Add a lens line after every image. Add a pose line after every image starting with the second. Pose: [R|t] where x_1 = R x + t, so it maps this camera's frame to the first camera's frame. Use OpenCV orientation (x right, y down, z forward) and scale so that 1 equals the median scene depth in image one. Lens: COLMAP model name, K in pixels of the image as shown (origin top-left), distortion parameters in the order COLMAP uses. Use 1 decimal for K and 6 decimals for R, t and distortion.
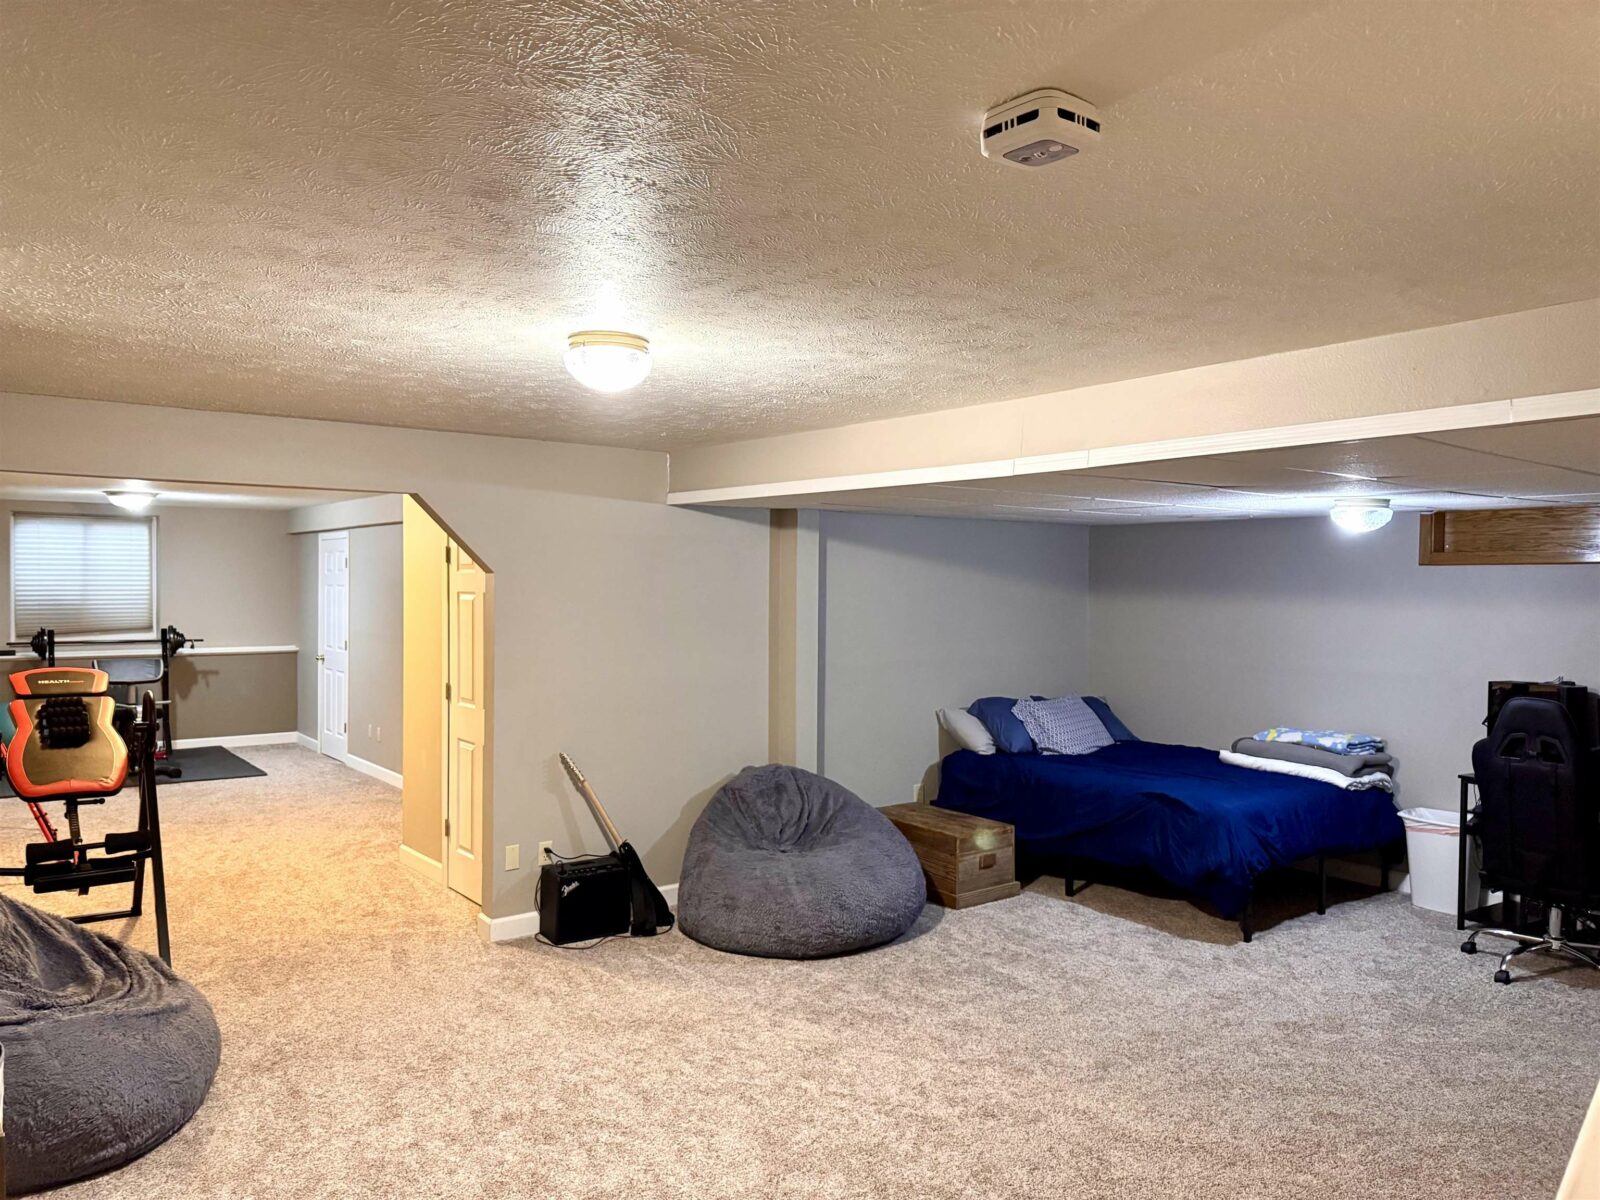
lens RADIAL K [[1115.6, 0, 800.0], [0, 1115.6, 600.0], [0, 0, 1]] dist [0.118245, -0.166641]
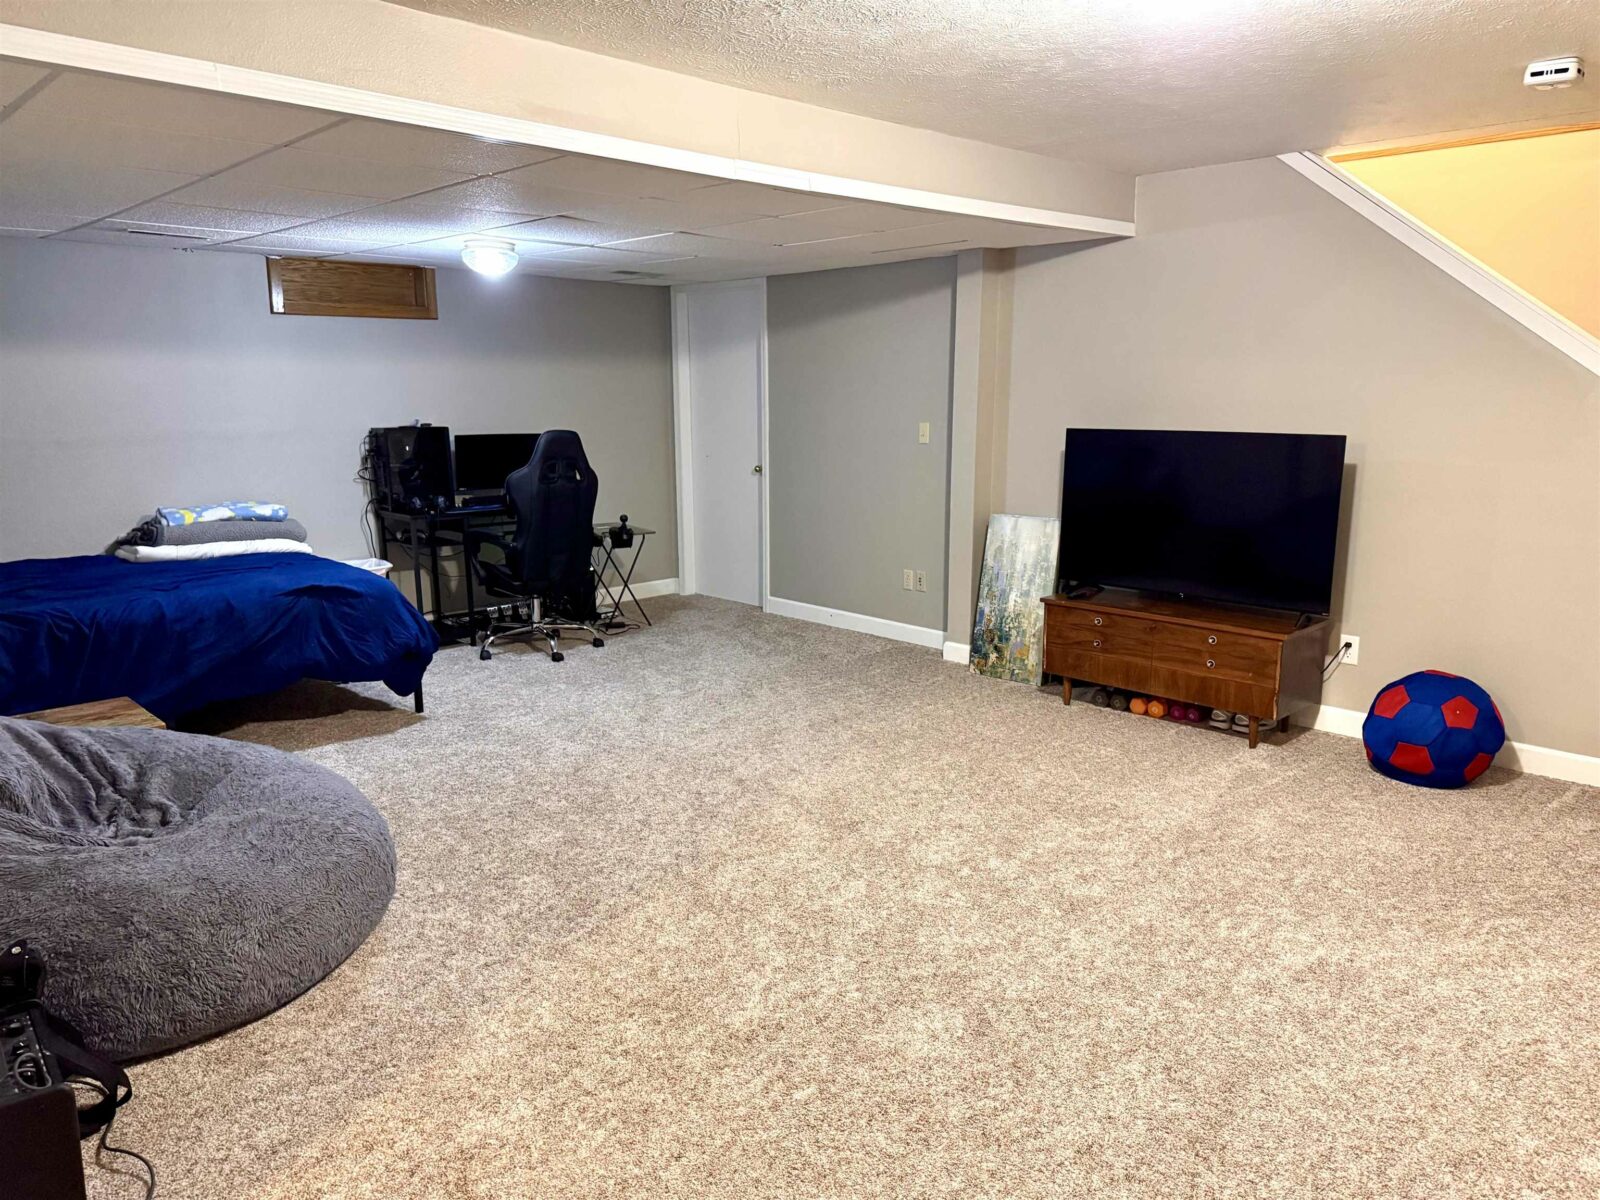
lens RADIAL K [[1115.6, 0, 800.0], [0, 1115.6, 600.0], [0, 0, 1]] dist [0.118245, -0.166641]
pose [[-0.104366, -0.196149, 0.975004, -0.259902], [0.019588, 0.979762, 0.199203, 0.012978], [-0.994346, 0.039889, -0.098412, 0.370362]]
